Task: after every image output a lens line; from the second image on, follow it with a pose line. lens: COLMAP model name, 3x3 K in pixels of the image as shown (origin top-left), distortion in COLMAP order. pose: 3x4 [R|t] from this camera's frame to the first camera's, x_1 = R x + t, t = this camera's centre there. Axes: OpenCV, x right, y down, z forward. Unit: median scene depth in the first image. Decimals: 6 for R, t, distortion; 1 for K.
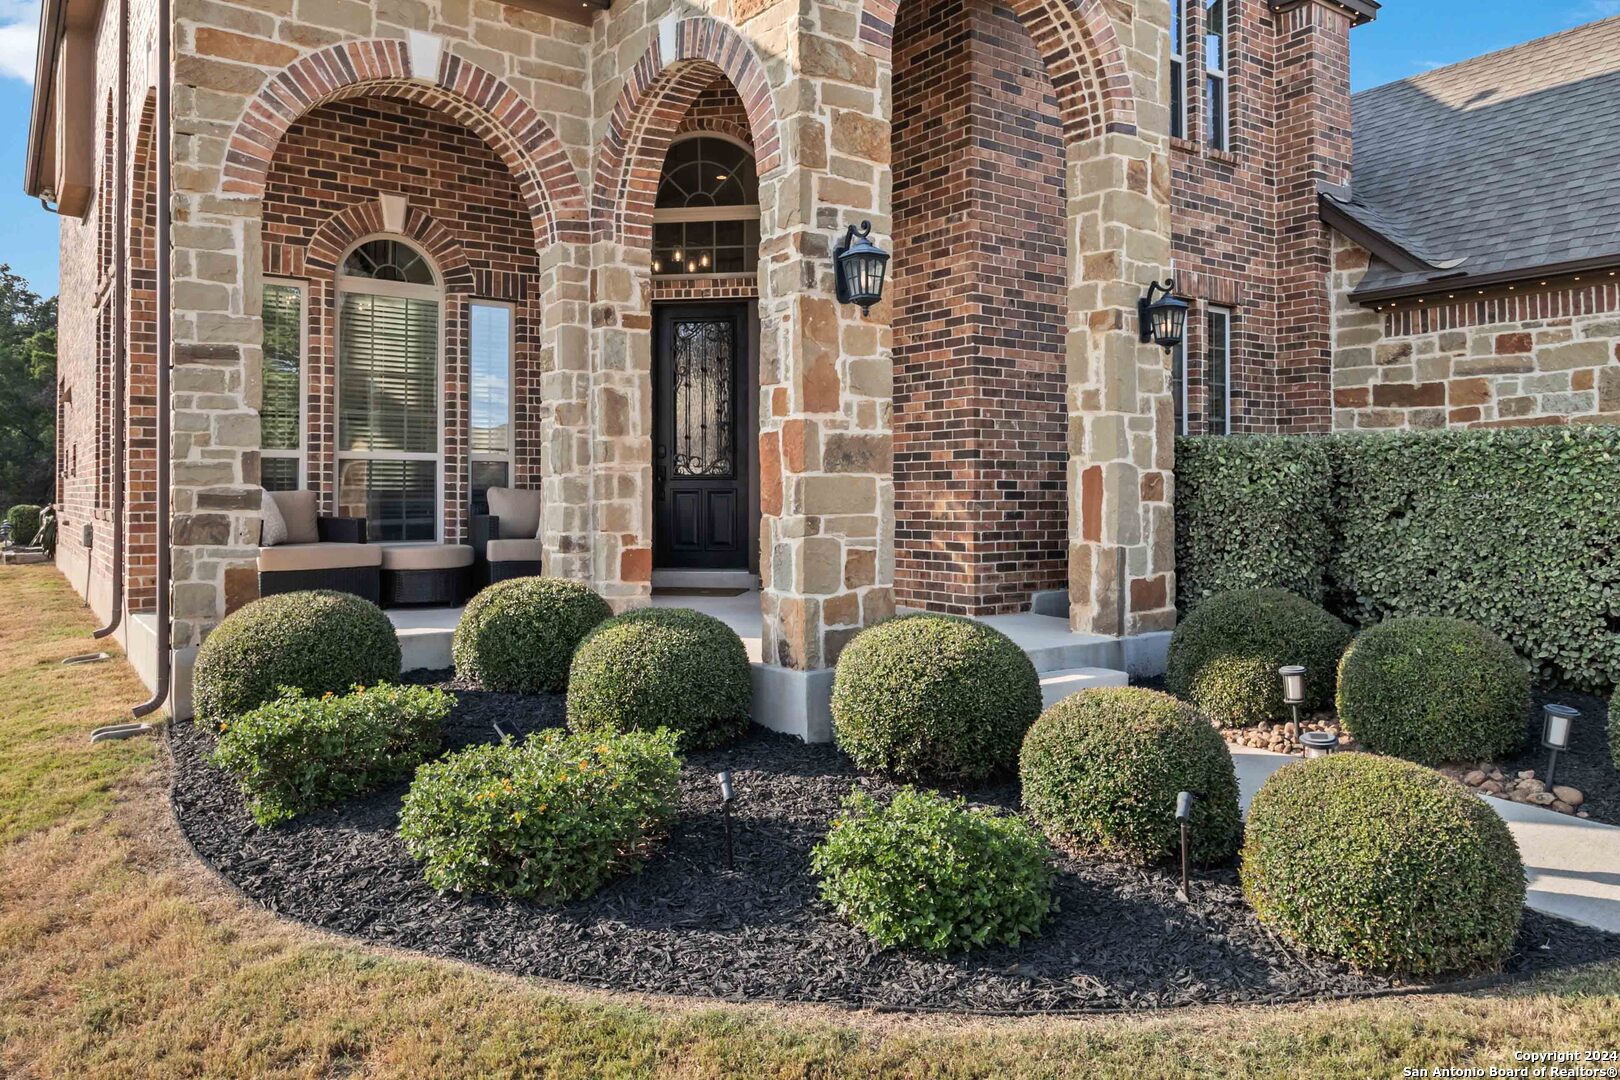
lens RADIAL K [[1115.8, 0, 812.4], [0, 1115.8, 463.5], [0, 0, 1]] dist [0.003478, 0.000638]
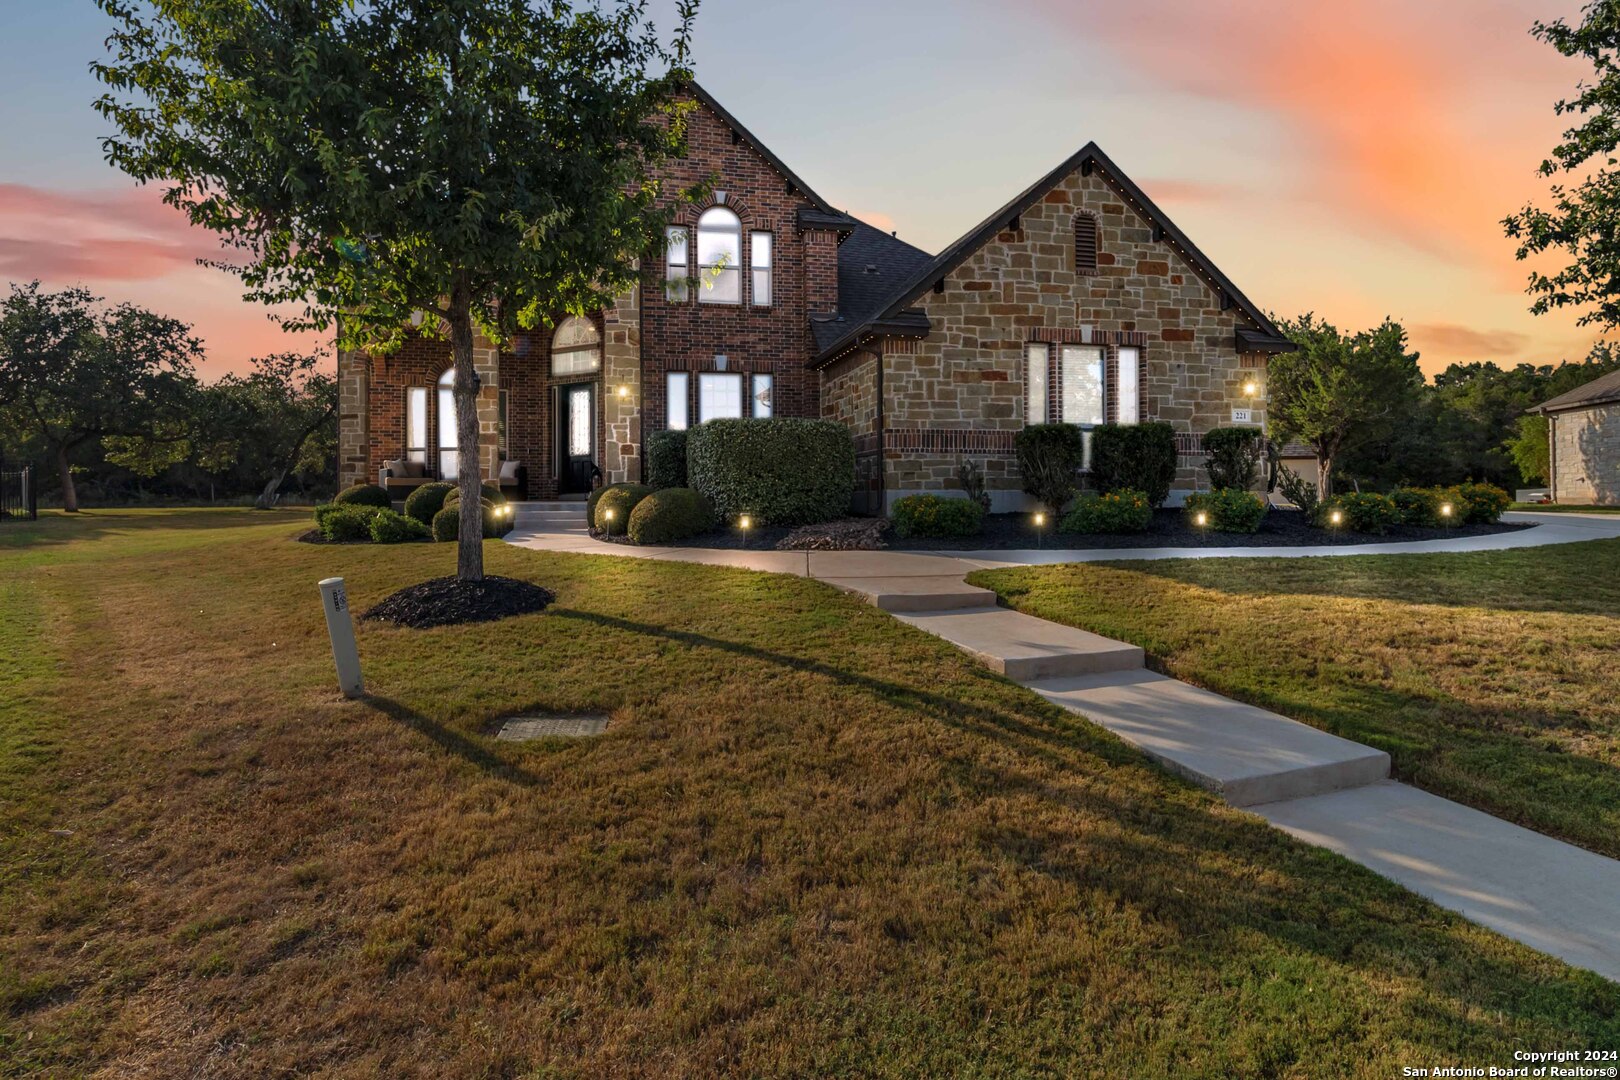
lens RADIAL K [[880.2, 0, 812.4], [0, 880.2, 503.4], [0, 0, 1]] dist [0.012548, 0.000018]
pose [[0.929451, -0.005617, -0.368903, 1.766002], [0.018048, 0.999379, 0.030255, 0.110971], [0.368504, -0.034779, 0.928975, -0.999323]]
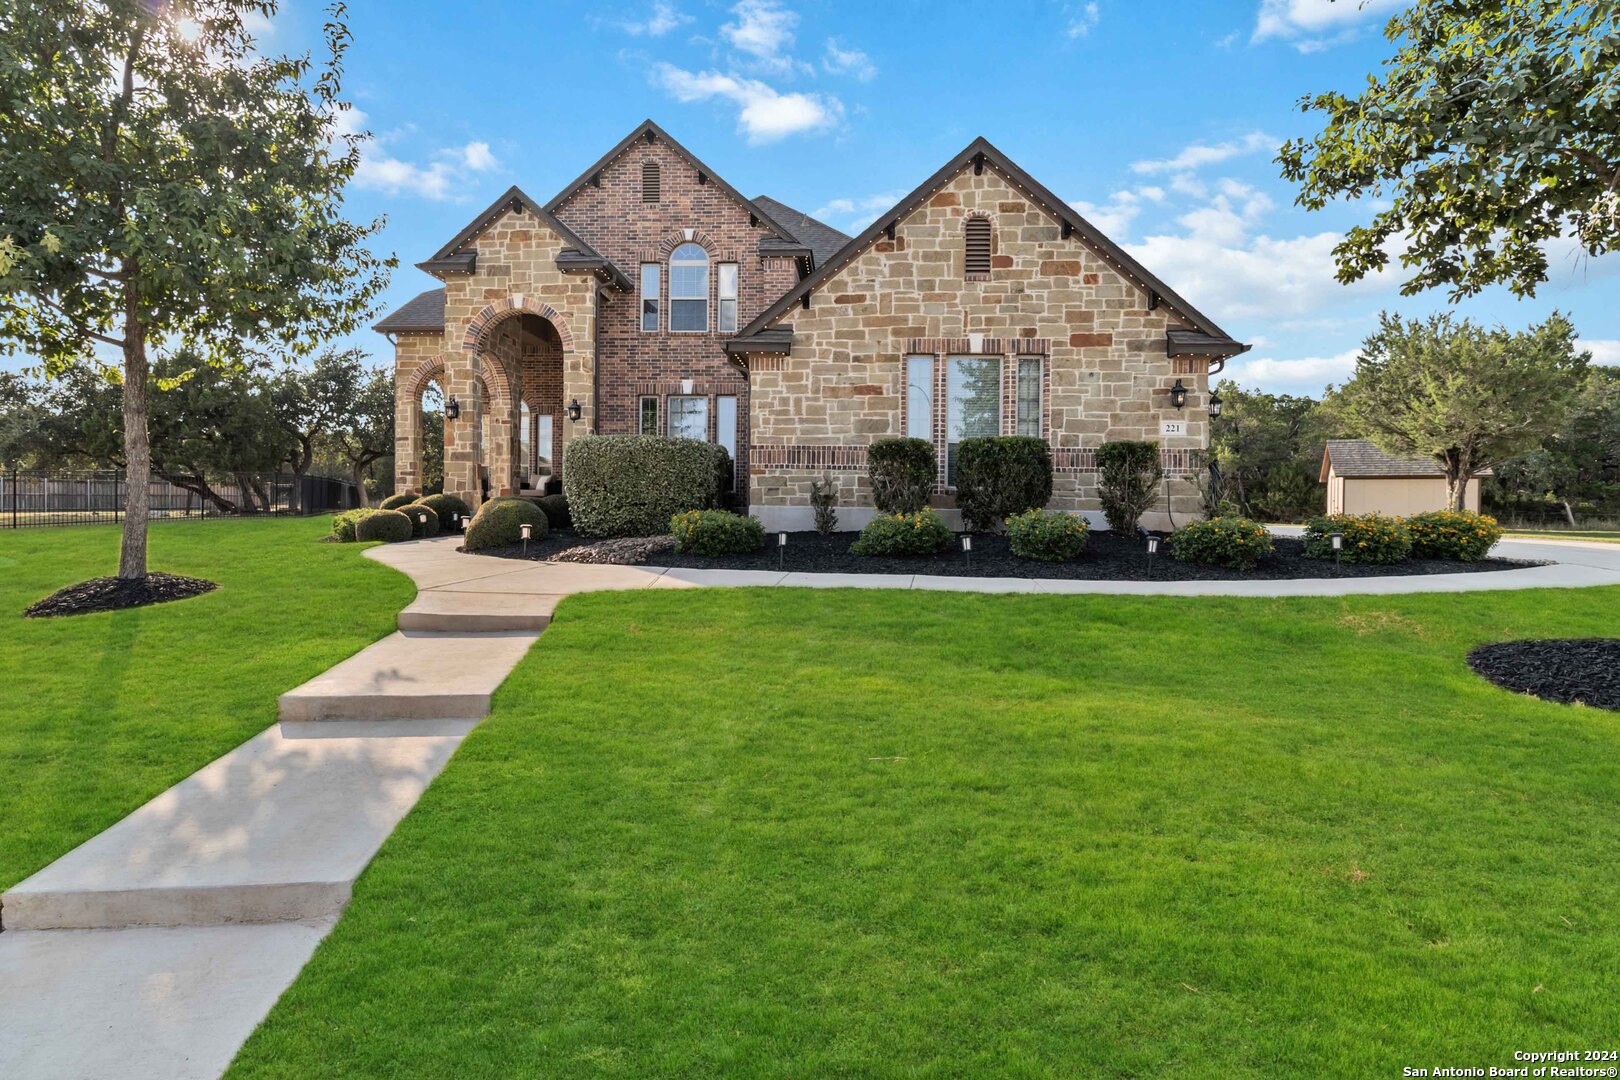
lens RADIAL K [[764.9, 0, 804.9], [0, 764.9, 520.4], [0, 0, 1]] dist [0.012538, 0.000287]
pose [[0.778600, 0.016228, -0.627310, 2.451766], [0.005662, 0.999443, 0.032882, 0.122492], [0.627494, -0.029154, 0.778075, -0.316439]]
